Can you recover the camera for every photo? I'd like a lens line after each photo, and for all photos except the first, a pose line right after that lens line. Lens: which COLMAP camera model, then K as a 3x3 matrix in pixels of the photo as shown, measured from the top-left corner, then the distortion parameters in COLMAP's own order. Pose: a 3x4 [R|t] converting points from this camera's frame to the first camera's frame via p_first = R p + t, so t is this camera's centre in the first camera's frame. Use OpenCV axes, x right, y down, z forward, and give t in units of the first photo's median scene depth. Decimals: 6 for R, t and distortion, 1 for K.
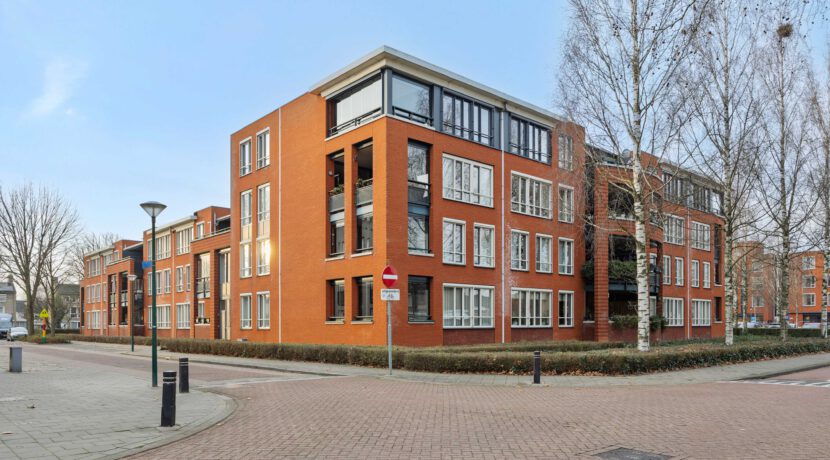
lens RADIAL K [[587.1, 0, 419.3], [0, 587.1, 328.1], [0, 0, 1]] dist [-0.006160, -0.000288]
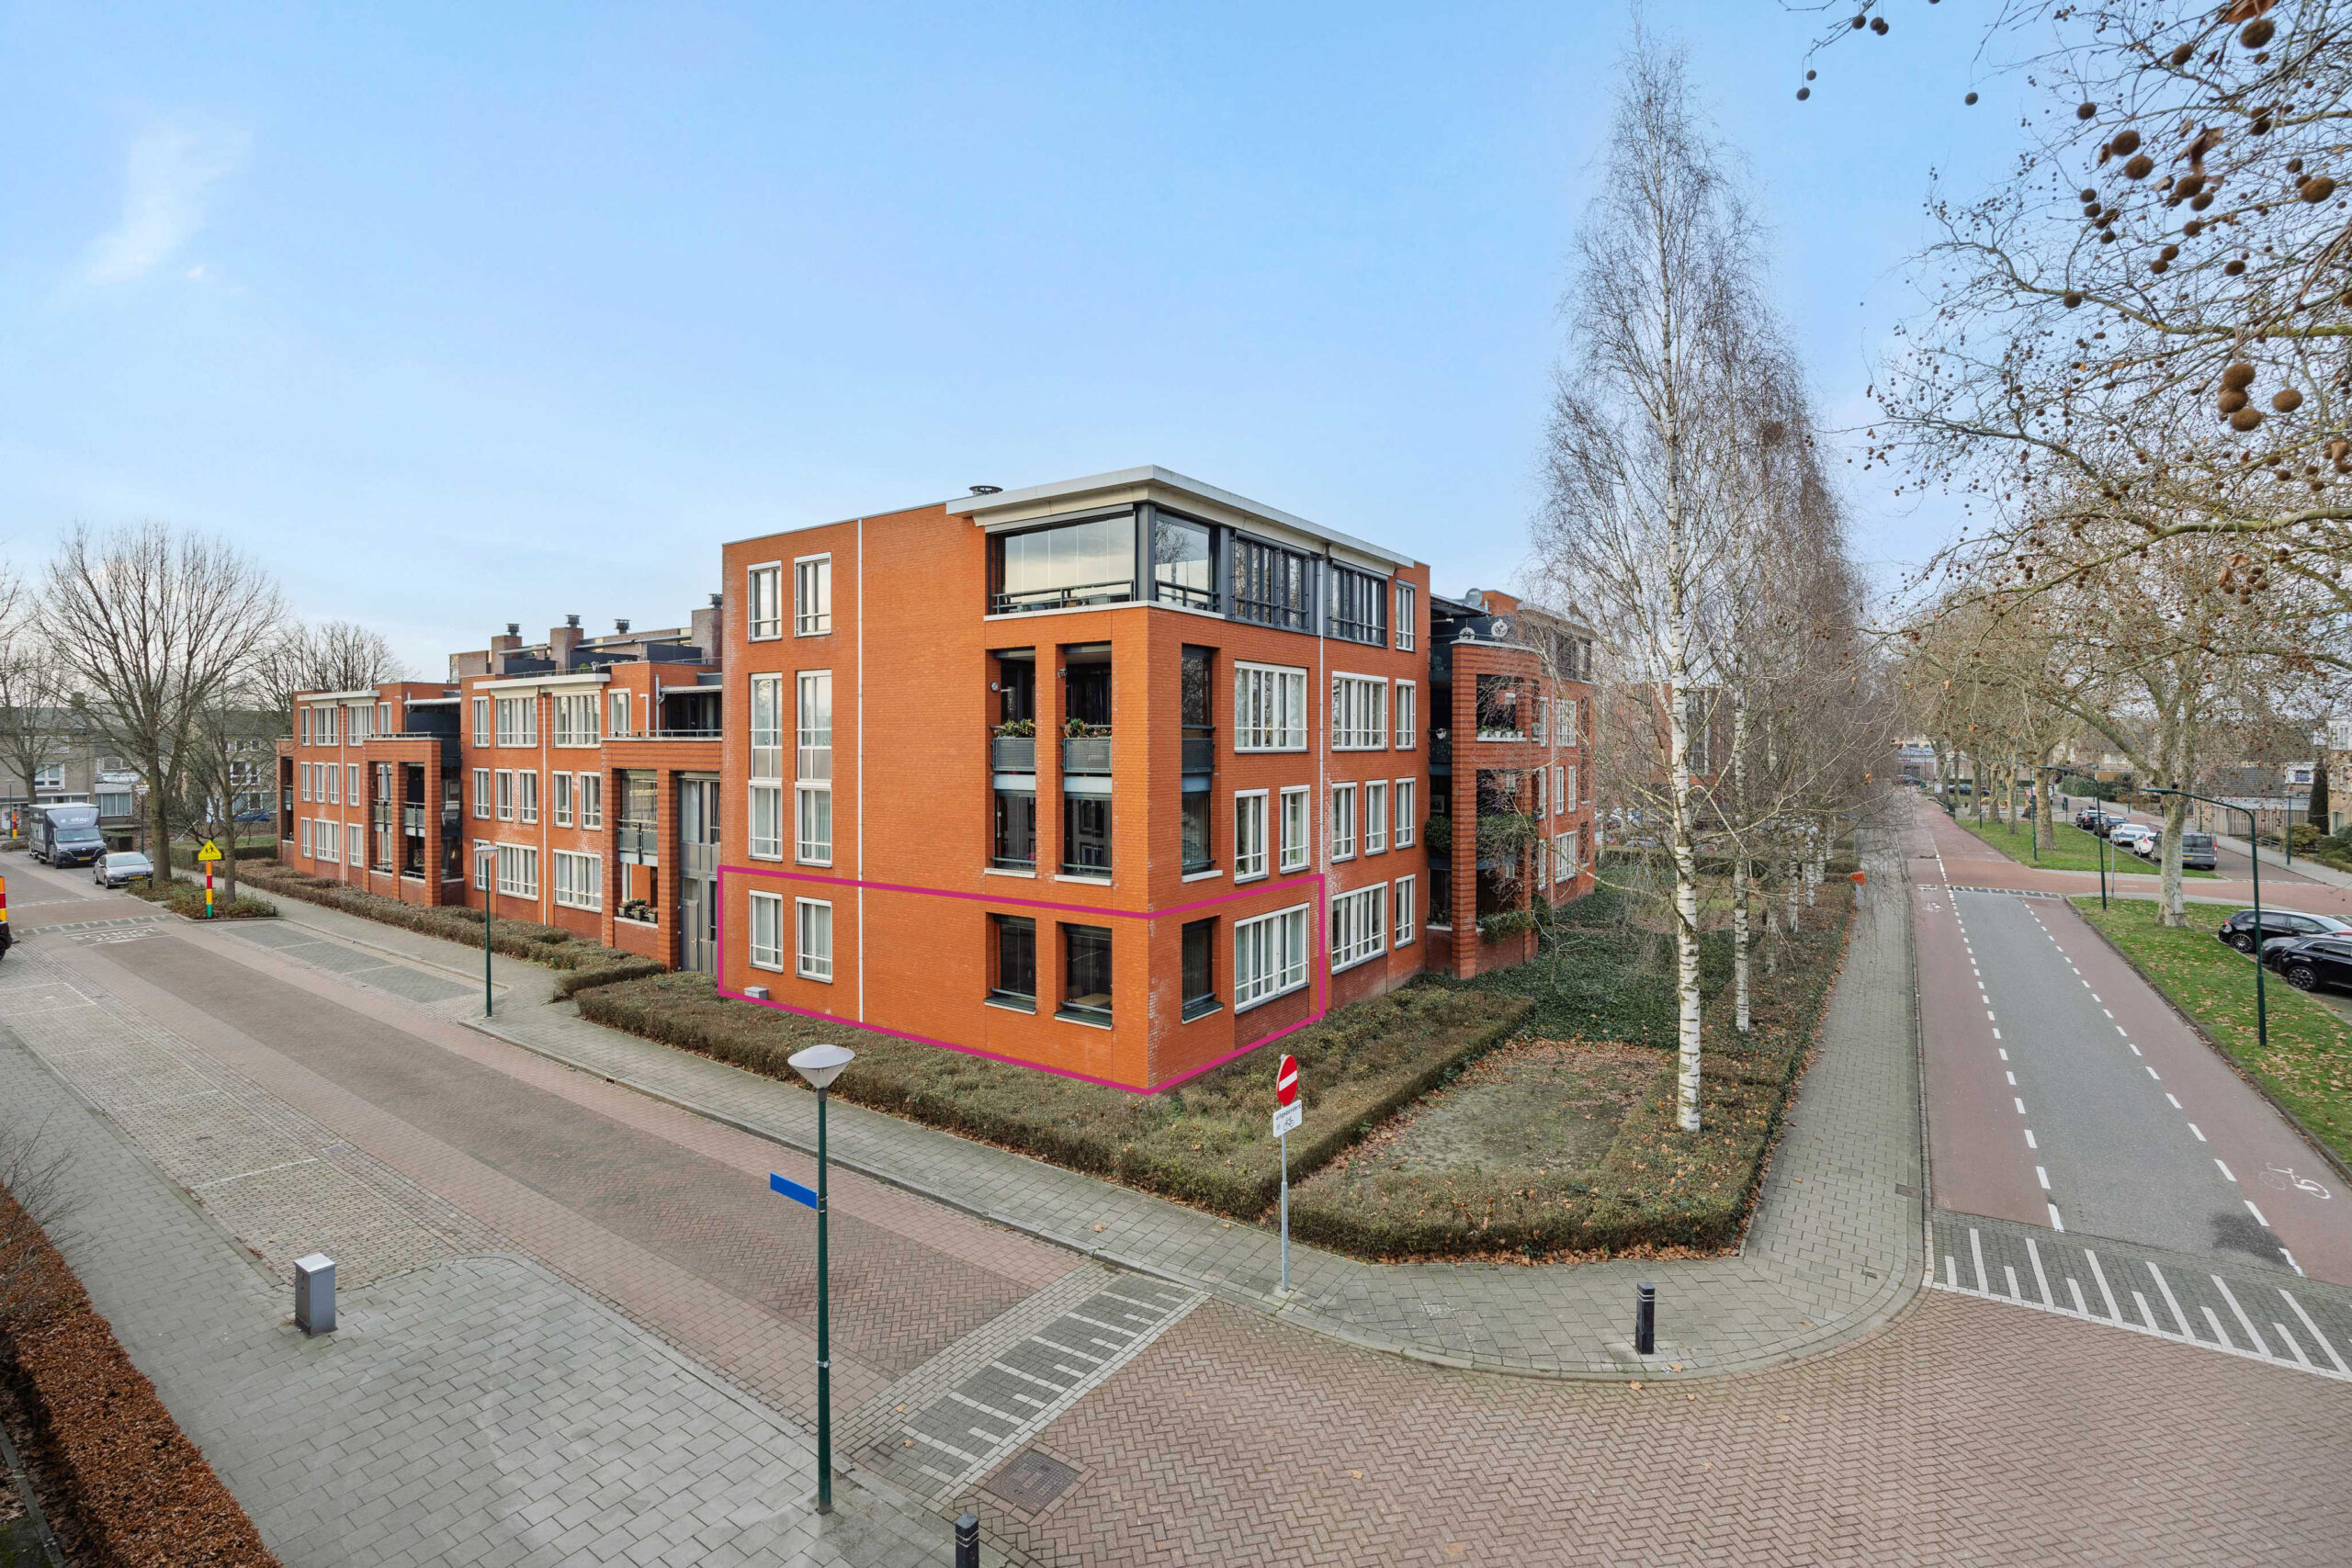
lens RADIAL K [[1037.2, 0, 1182.4], [0, 1037.2, 758.7], [0, 0, 1]] dist [-0.013750, -0.000263]
pose [[0.973798, -0.000144, 0.227415, -0.187110], [-0.002441, 0.999936, 0.011088, -0.207342], [-0.227402, -0.011352, 0.973735, 0.140001]]
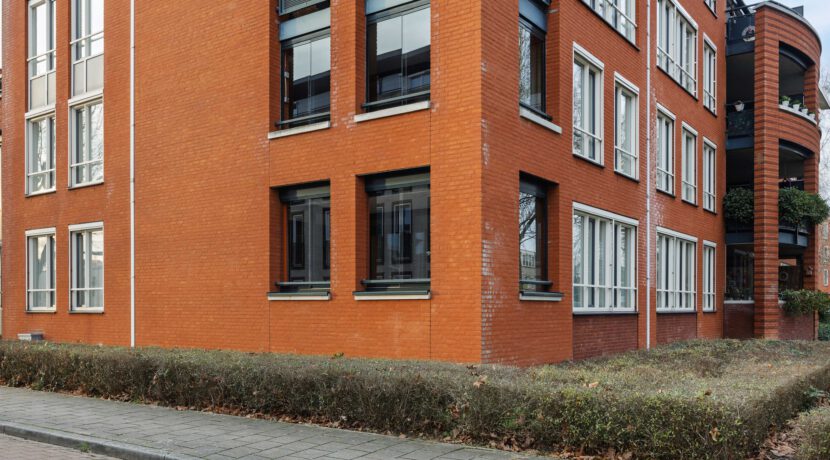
lens RADIAL K [[717.6, 0, 421.1], [0, 717.6, 319.5], [0, 0, 1]] dist [-0.000515, 0.012772]
pose [[0.977138, 0.003428, 0.212580, -0.155149], [-0.006036, 0.999914, 0.011618, -0.000239], [-0.212522, -0.012635, 0.977075, 0.488470]]
